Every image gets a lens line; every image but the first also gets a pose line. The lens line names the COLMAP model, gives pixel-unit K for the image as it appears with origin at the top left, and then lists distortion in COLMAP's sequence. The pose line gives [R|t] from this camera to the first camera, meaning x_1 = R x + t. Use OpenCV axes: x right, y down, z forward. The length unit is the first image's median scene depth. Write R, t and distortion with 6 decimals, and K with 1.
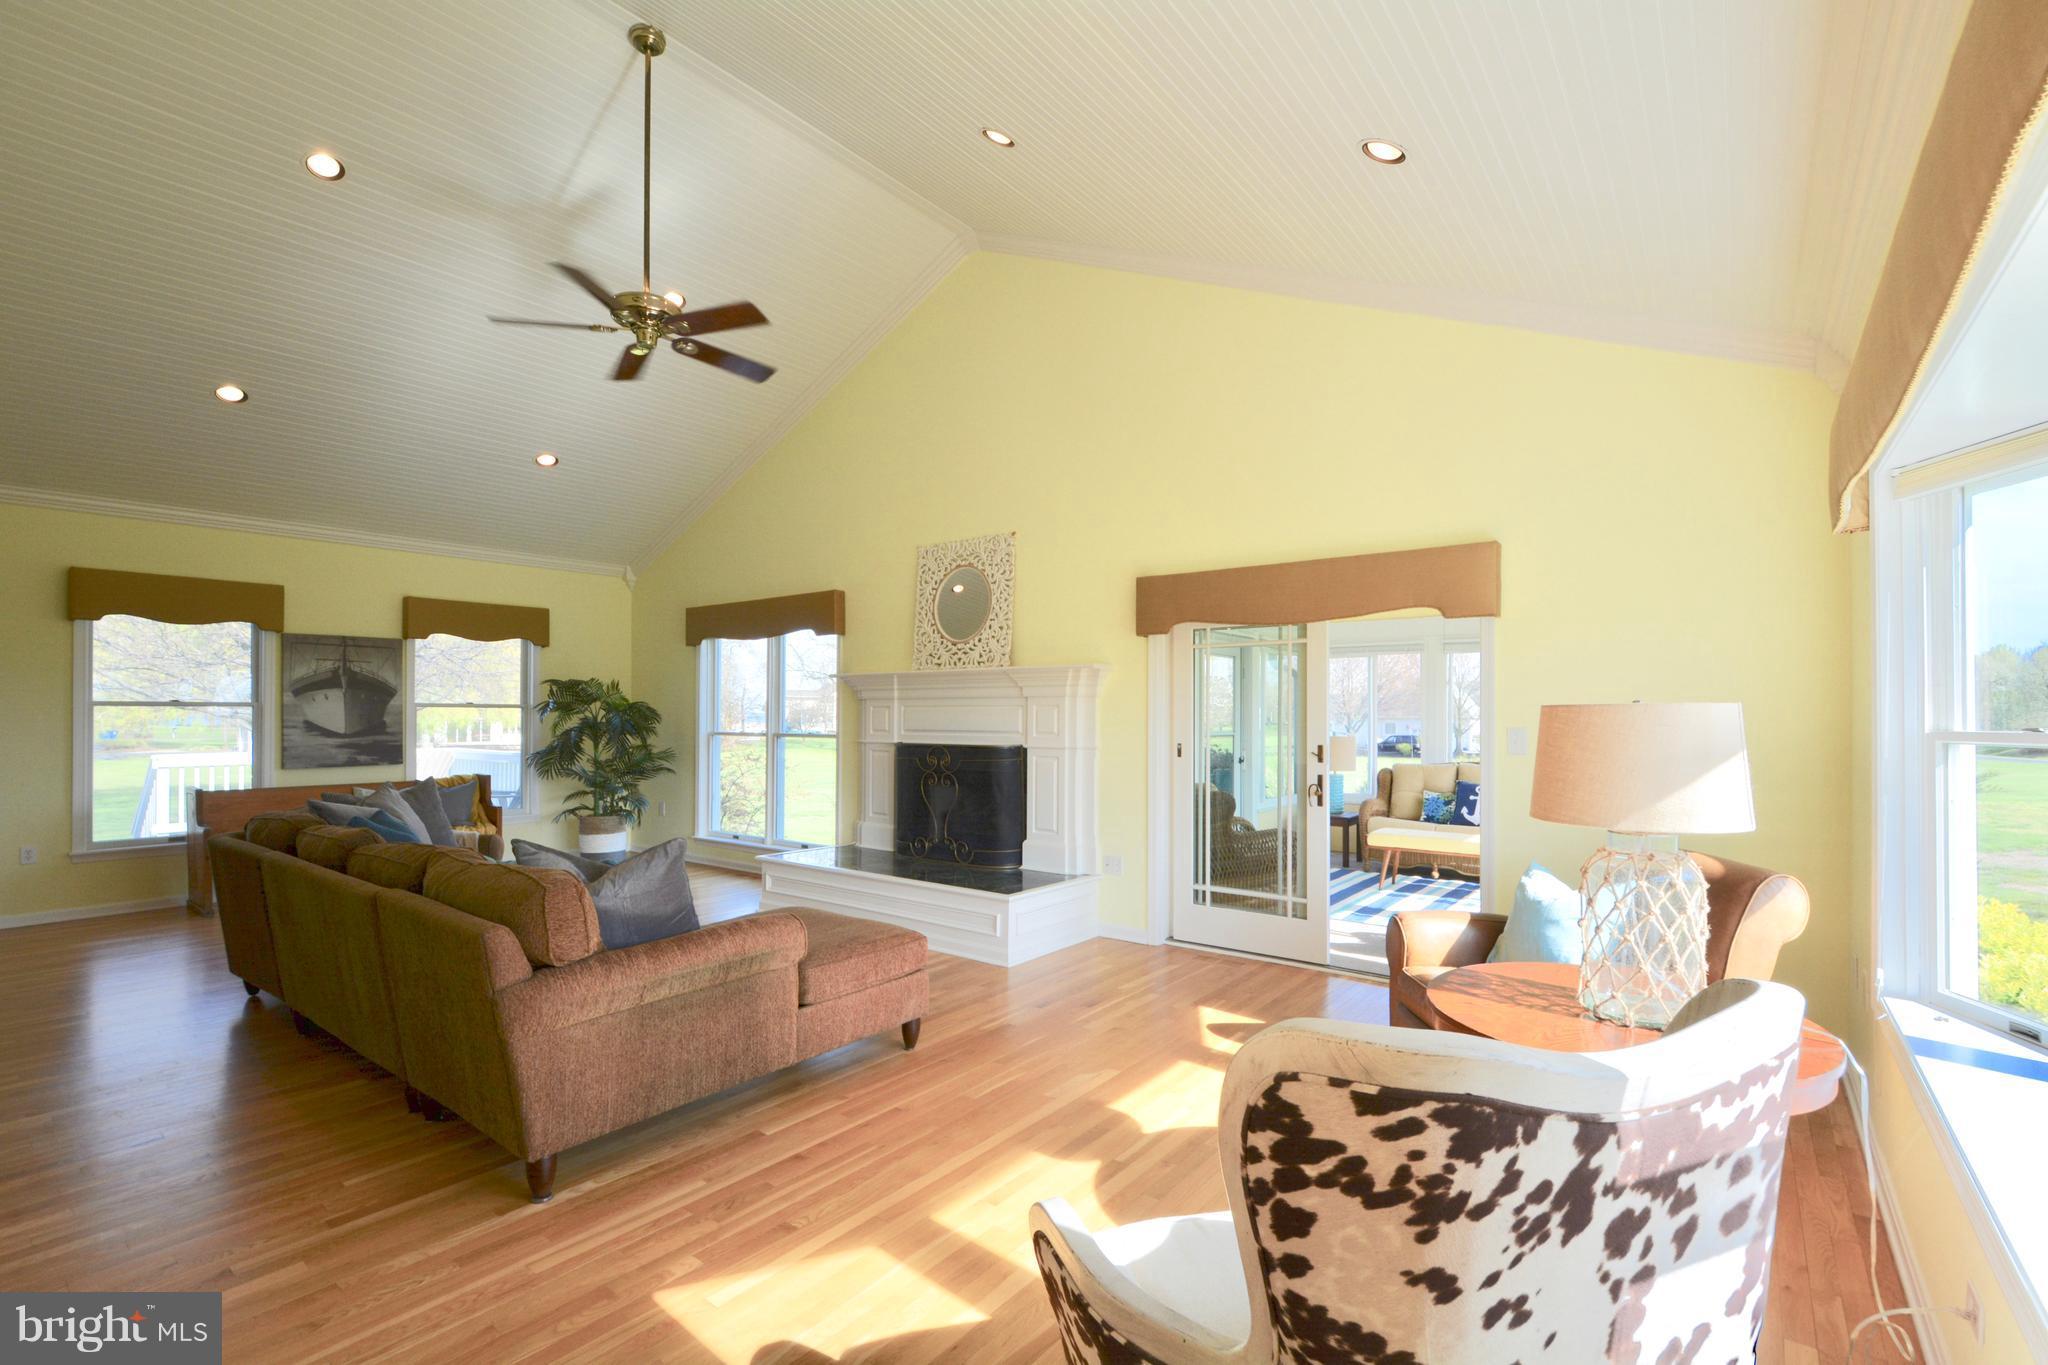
lens RADIAL K [[904.1, 0, 1036.8], [0, 904.1, 701.1], [0, 0, 1]] dist [-0.030527, 0.000367]
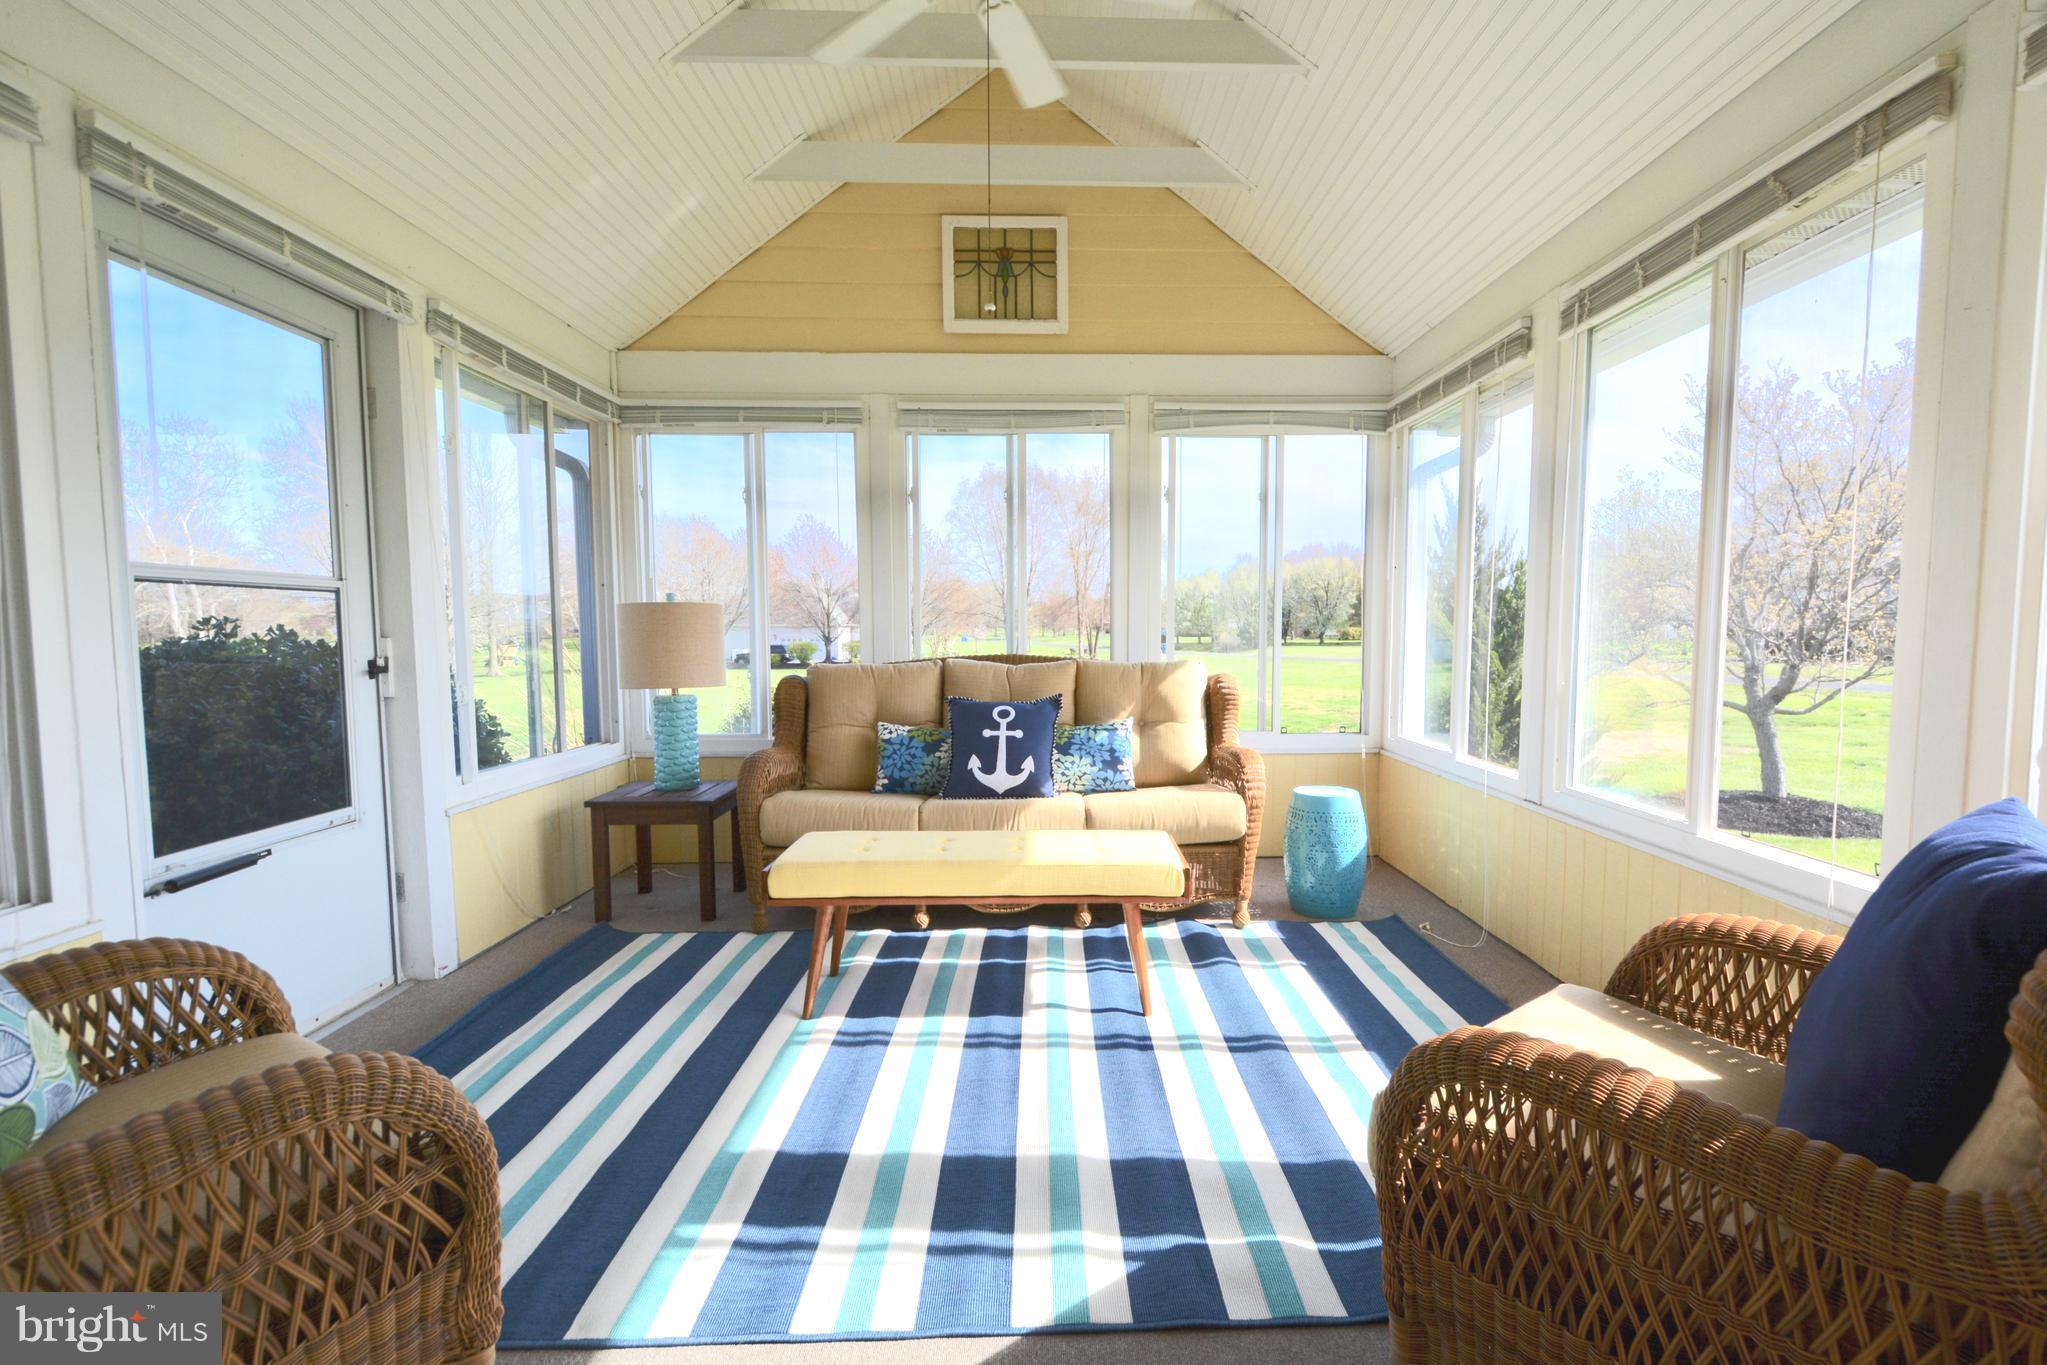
lens RADIAL K [[903.7, 0, 1036.3], [0, 903.7, 701.1], [0, 0, 1]] dist [-0.030527, 0.000367]
pose [[0.779558, -0.054880, 0.623921, 0.211257], [-0.004652, 0.995619, 0.093387, 0.046639], [-0.626313, -0.075703, 0.775887, 0.601724]]
